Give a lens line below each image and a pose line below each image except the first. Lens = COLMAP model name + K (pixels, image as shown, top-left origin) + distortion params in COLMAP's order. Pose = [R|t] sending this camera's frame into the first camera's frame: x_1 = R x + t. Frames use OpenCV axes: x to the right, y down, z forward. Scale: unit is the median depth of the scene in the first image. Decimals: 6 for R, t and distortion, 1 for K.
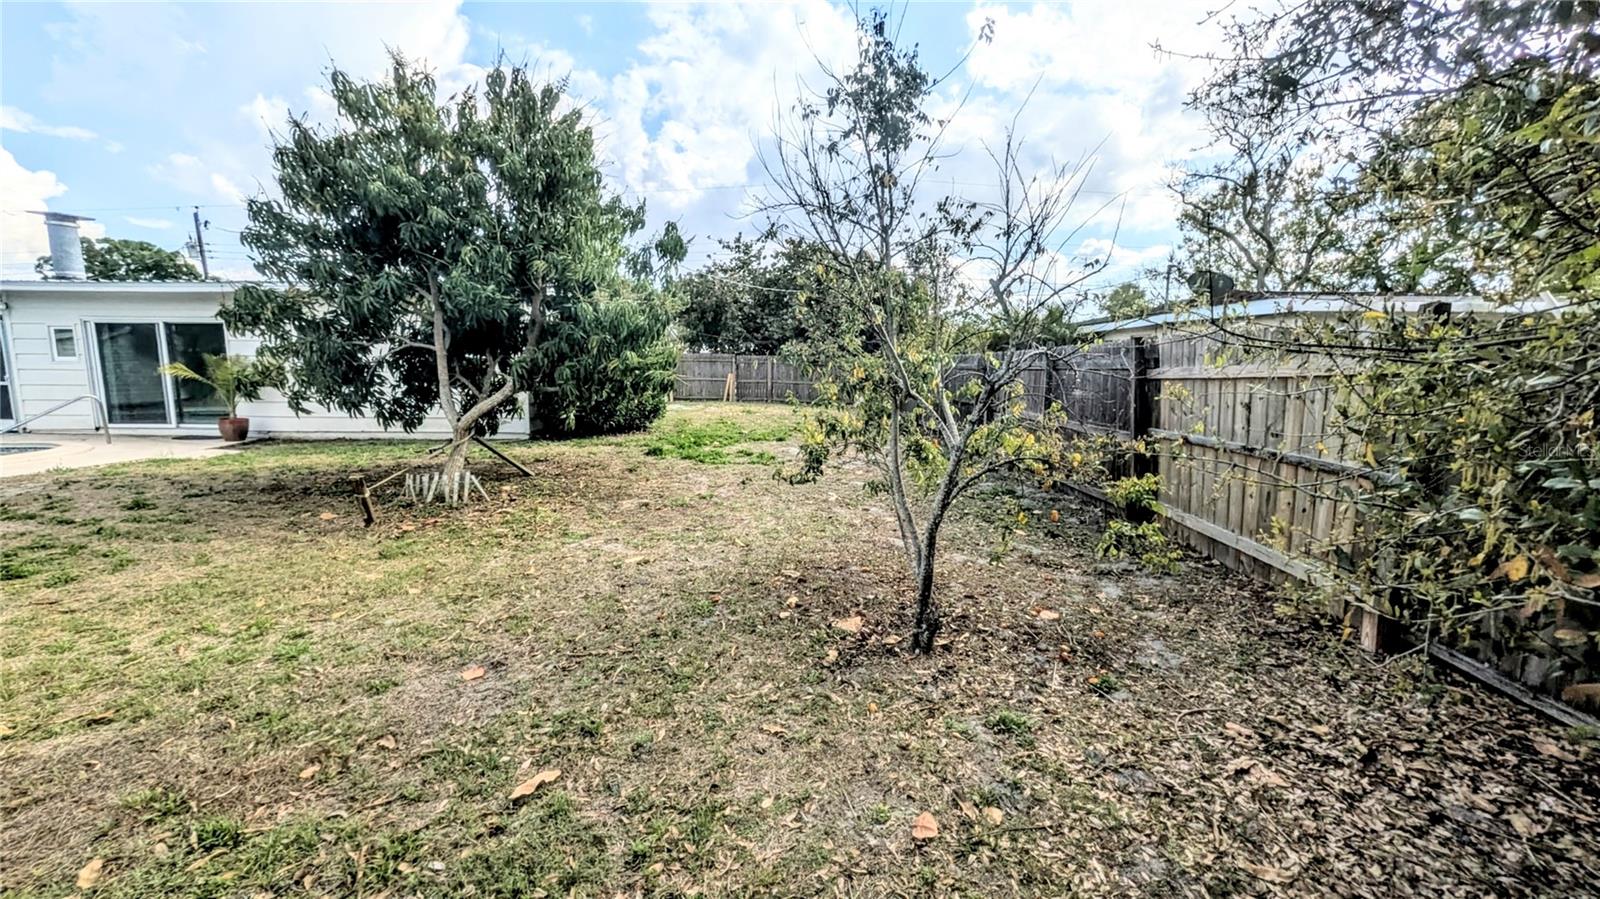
lens RADIAL K [[625.6, 0, 800.8], [0, 625.6, 441.5], [0, 0, 1]] dist [0.003010, -0.001544]
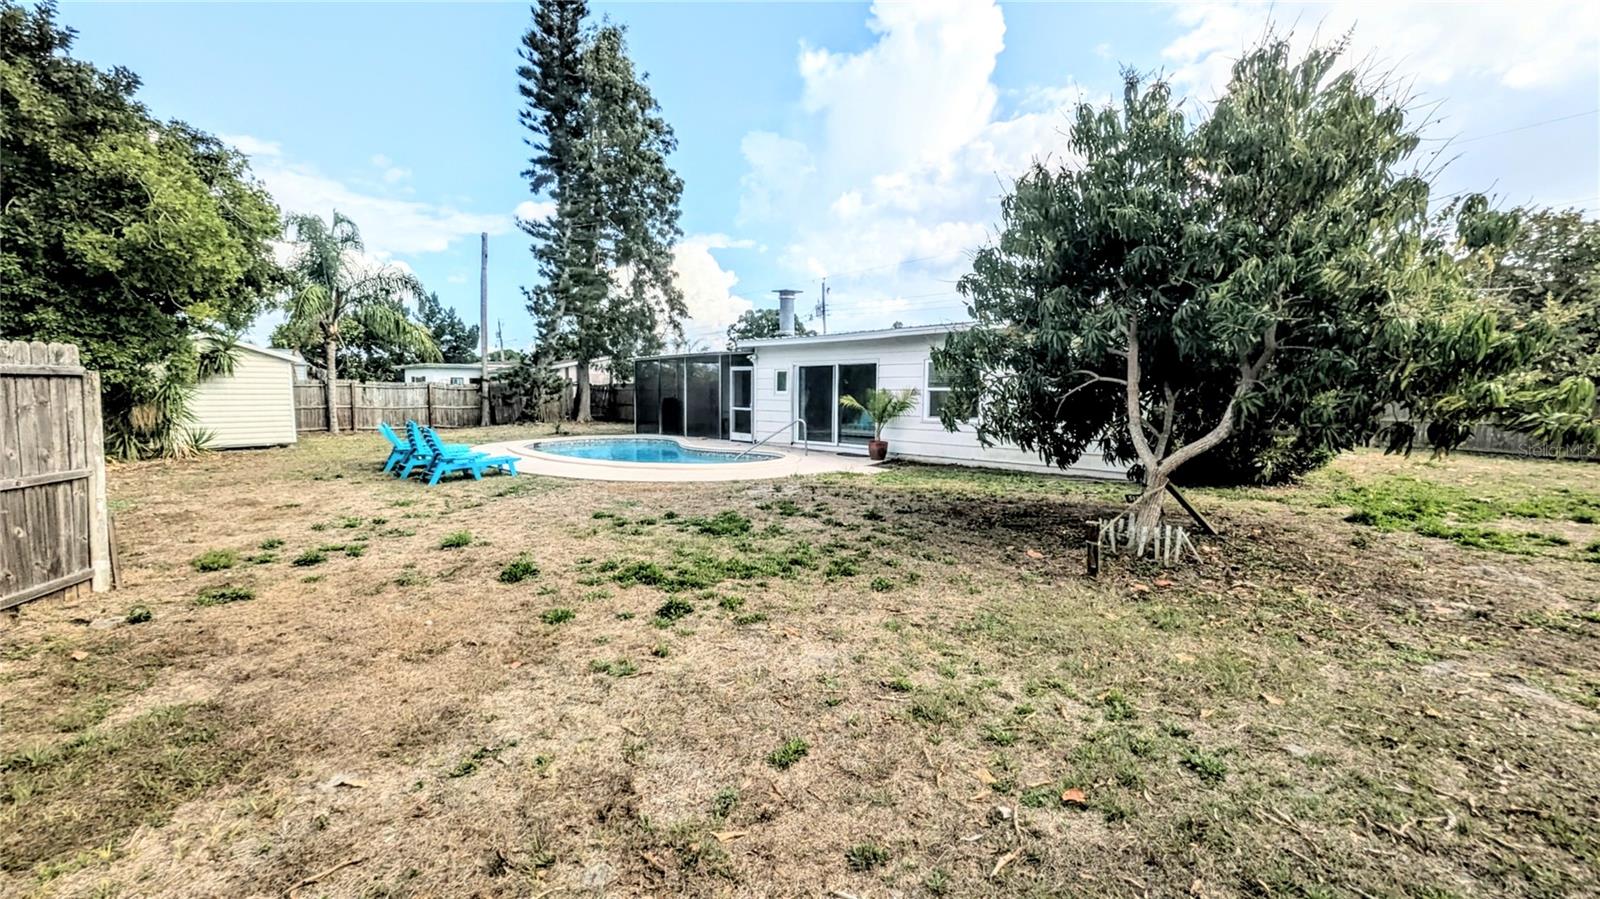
lens RADIAL K [[625.6, 0, 795.6], [0, 625.6, 438.0], [0, 0, 1]] dist [0.003010, -0.001544]
pose [[0.728022, 0.048455, -0.683839, -0.223353], [-0.084455, 0.996240, -0.019322, -0.007228], [0.680331, 0.071820, 0.729377, 0.008047]]
